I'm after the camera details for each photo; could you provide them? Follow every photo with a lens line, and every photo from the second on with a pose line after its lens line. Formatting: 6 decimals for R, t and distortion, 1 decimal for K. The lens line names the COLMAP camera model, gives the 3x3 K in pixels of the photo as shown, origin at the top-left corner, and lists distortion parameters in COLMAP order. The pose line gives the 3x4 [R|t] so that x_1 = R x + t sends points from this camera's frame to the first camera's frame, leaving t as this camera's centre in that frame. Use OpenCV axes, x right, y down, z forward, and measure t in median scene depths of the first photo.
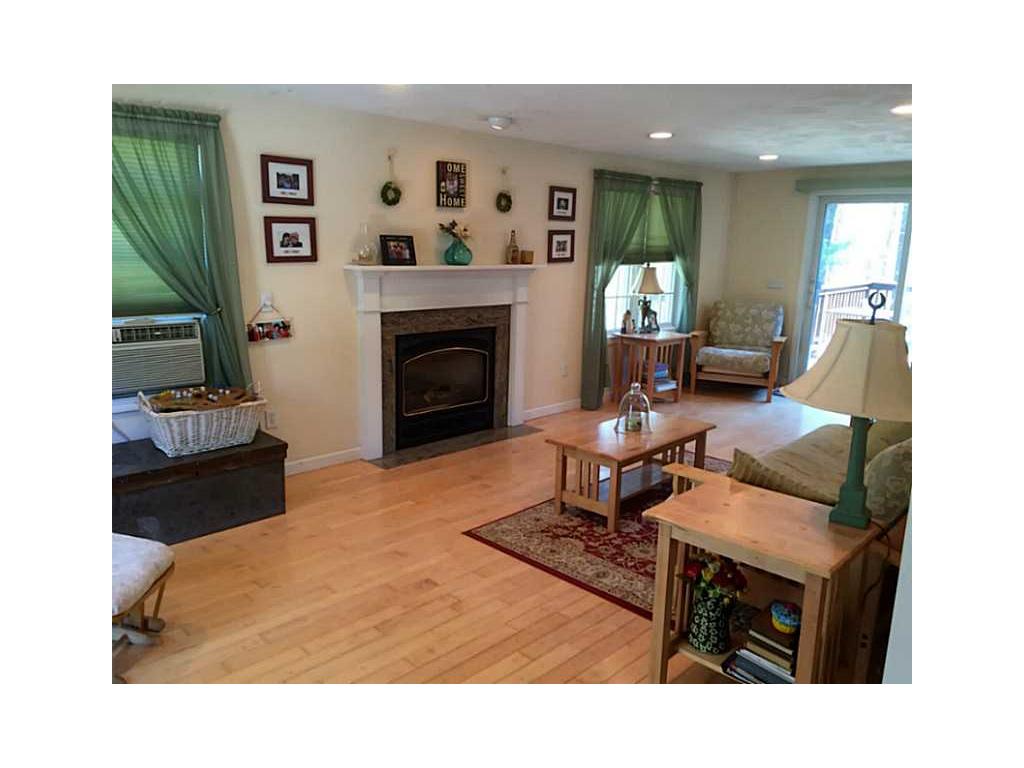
lens RADIAL K [[683.2, 0, 512.0], [0, 683.2, 384.0], [0, 0, 1]] dist [0.000647, -0.000309]
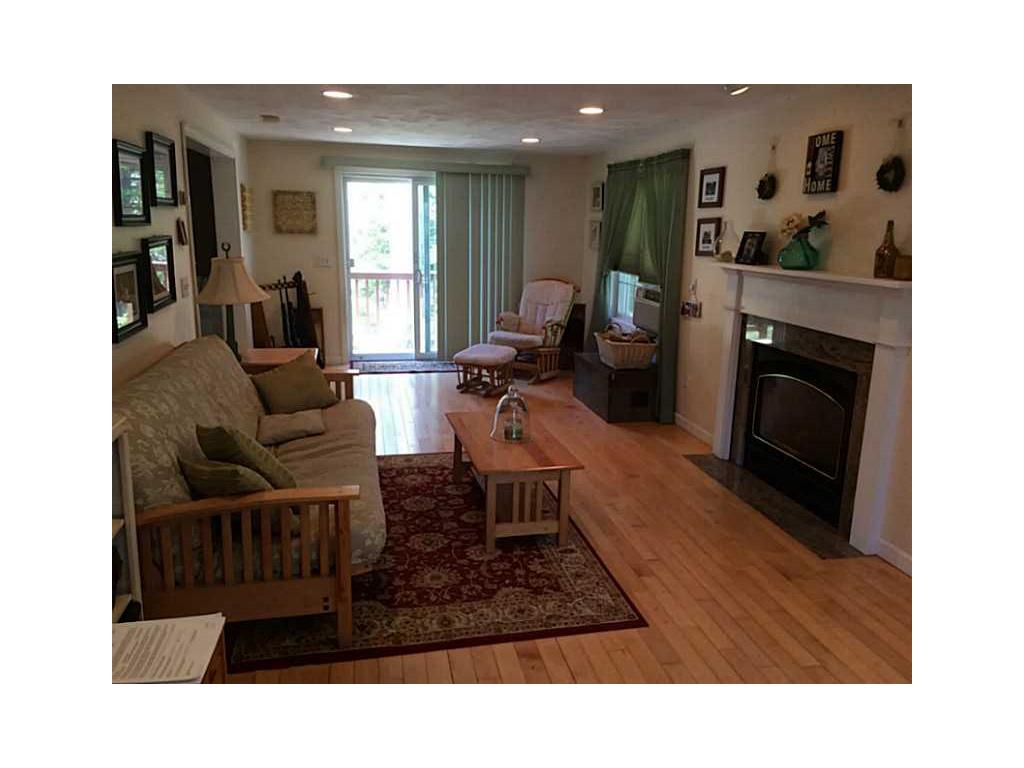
lens RADIAL K [[683.2, 0, 512.0], [0, 683.2, 384.0], [0, 0, 1]] dist [0.000647, -0.000309]
pose [[-0.541589, 0.146245, -0.827824, 0.839555], [-0.212867, 0.928799, 0.303349, -0.247190], [0.813246, 0.340507, -0.471897, 1.292526]]
